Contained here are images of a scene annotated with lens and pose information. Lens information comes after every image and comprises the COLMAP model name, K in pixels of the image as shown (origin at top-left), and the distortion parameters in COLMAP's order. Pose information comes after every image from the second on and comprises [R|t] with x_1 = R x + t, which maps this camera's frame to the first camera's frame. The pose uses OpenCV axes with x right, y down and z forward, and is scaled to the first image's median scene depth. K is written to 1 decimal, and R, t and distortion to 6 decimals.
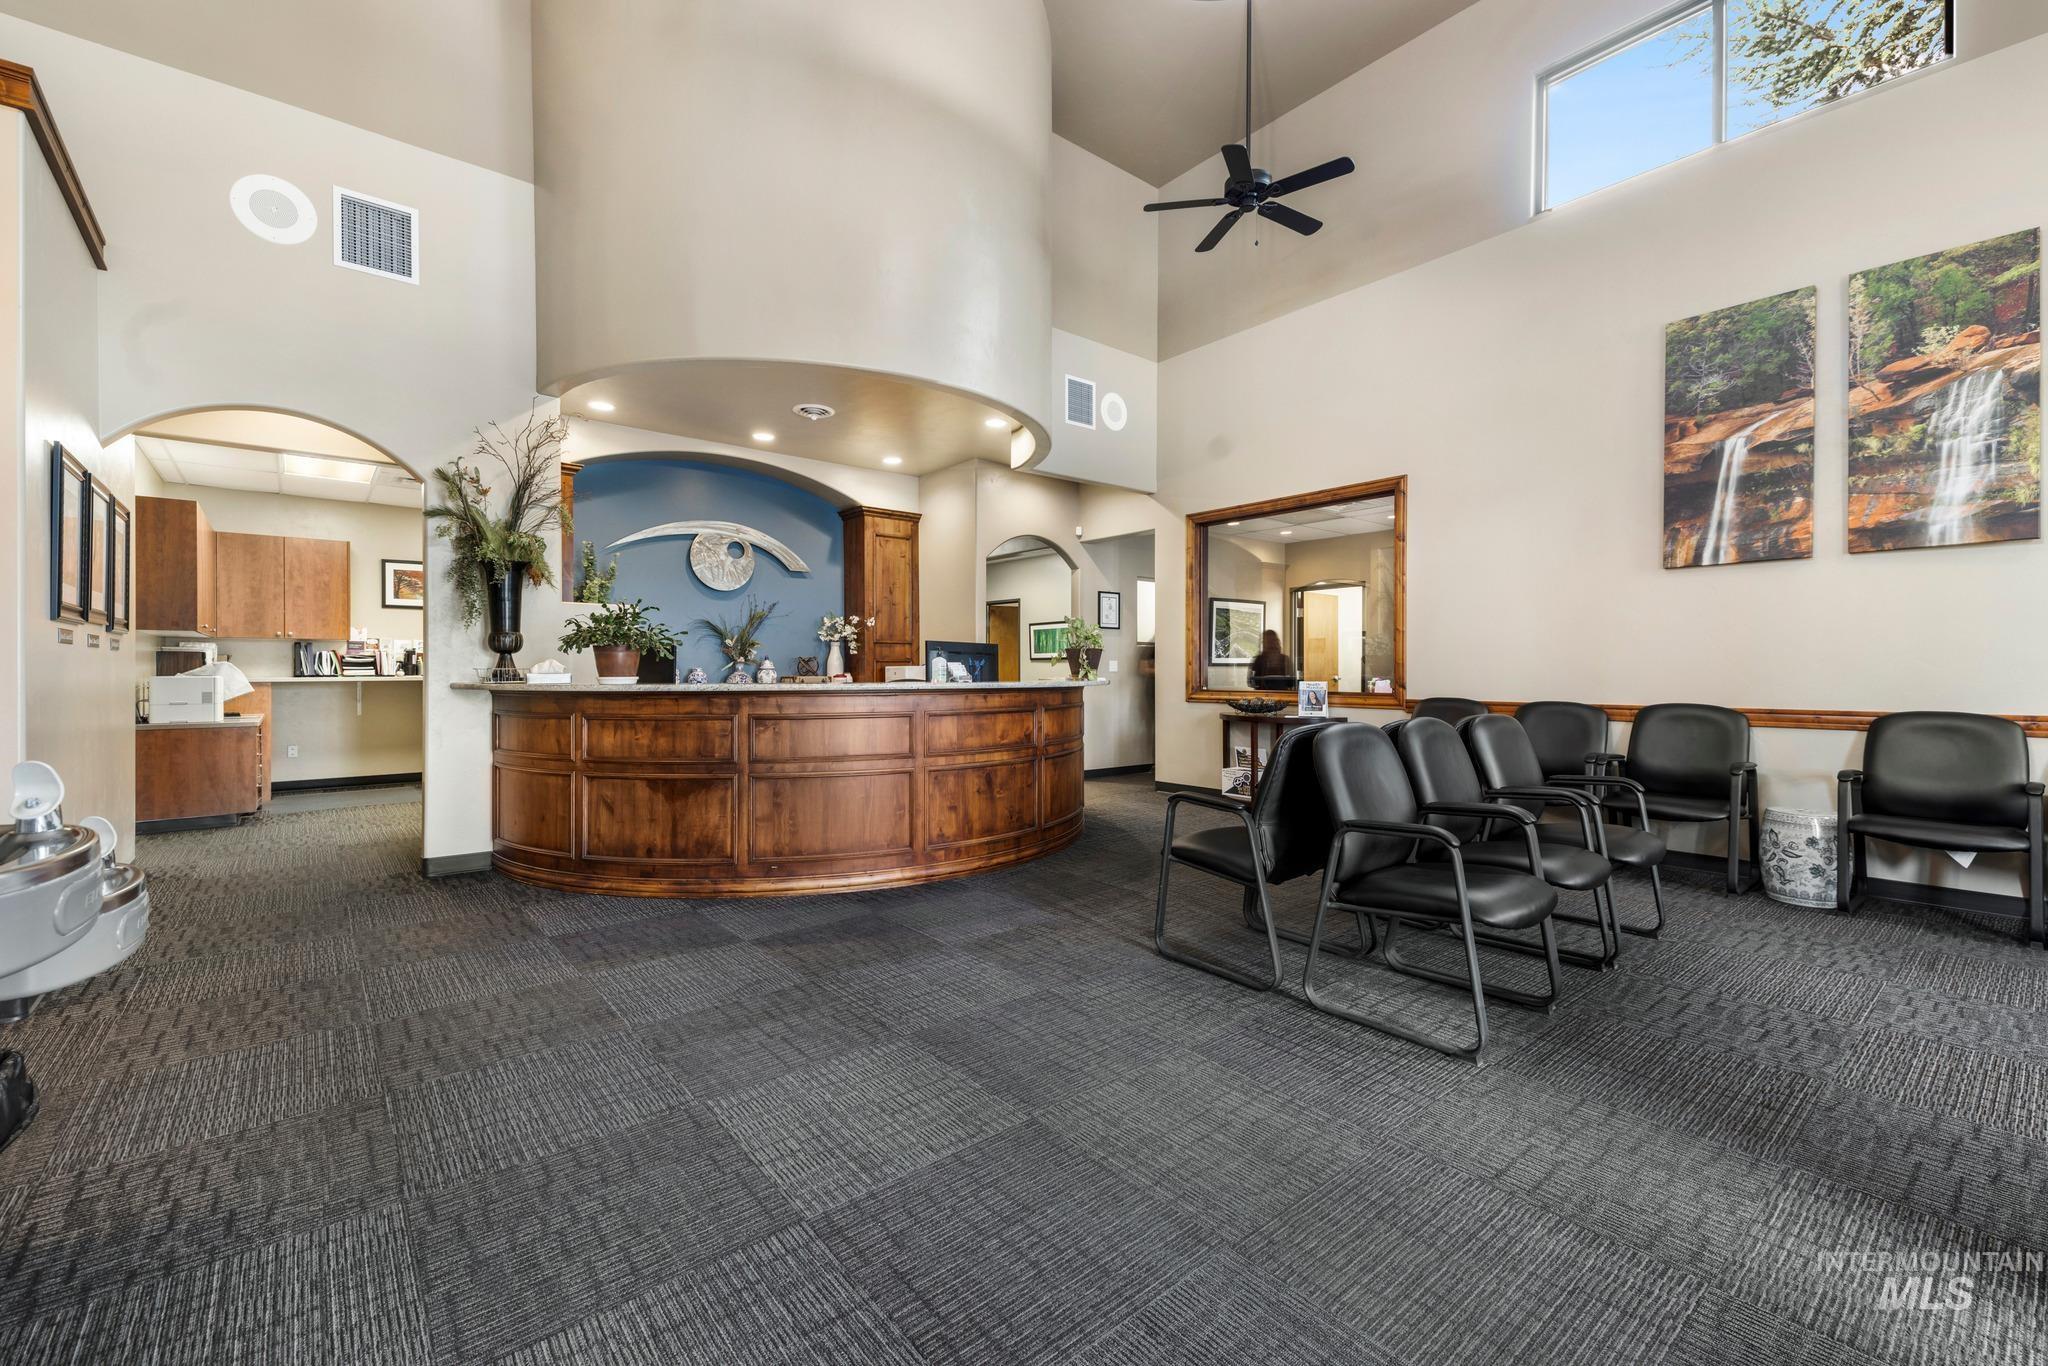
lens RADIAL K [[866.5, 0, 1021.9], [0, 866.5, 667.9], [0, 0, 1]] dist [0.003157, 0.000357]
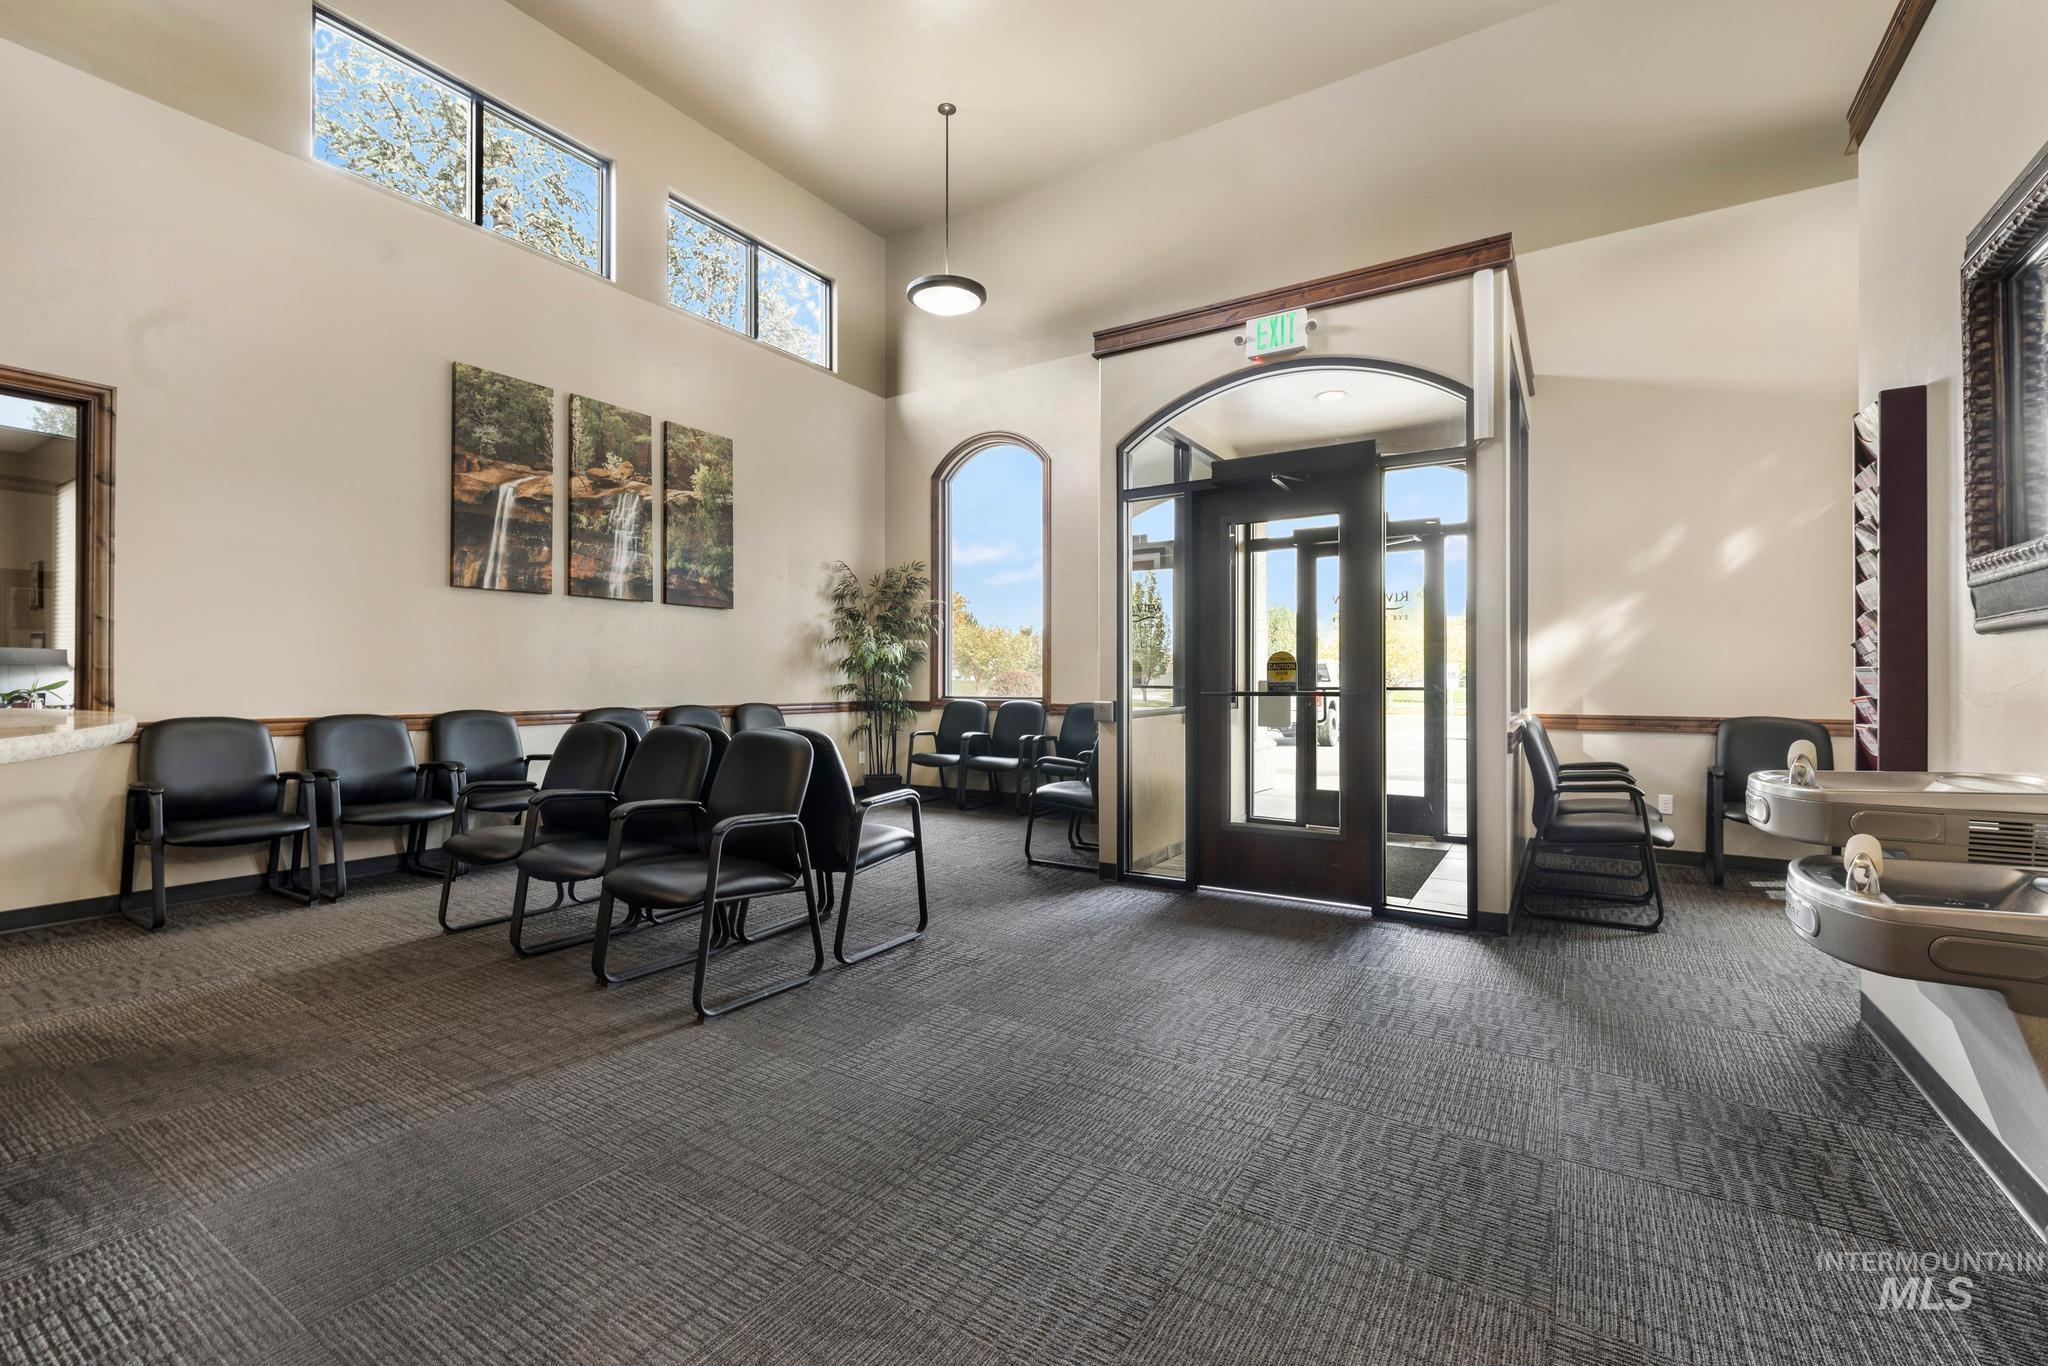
lens RADIAL K [[866.5, 0, 1021.9], [0, 866.5, 667.9], [0, 0, 1]] dist [0.003157, 0.000357]
pose [[-0.310236, 0.008553, 0.950621, -0.554772], [-0.009306, 0.999884, -0.012034, -0.006214], [-0.950614, -0.012579, -0.310120, 0.718388]]
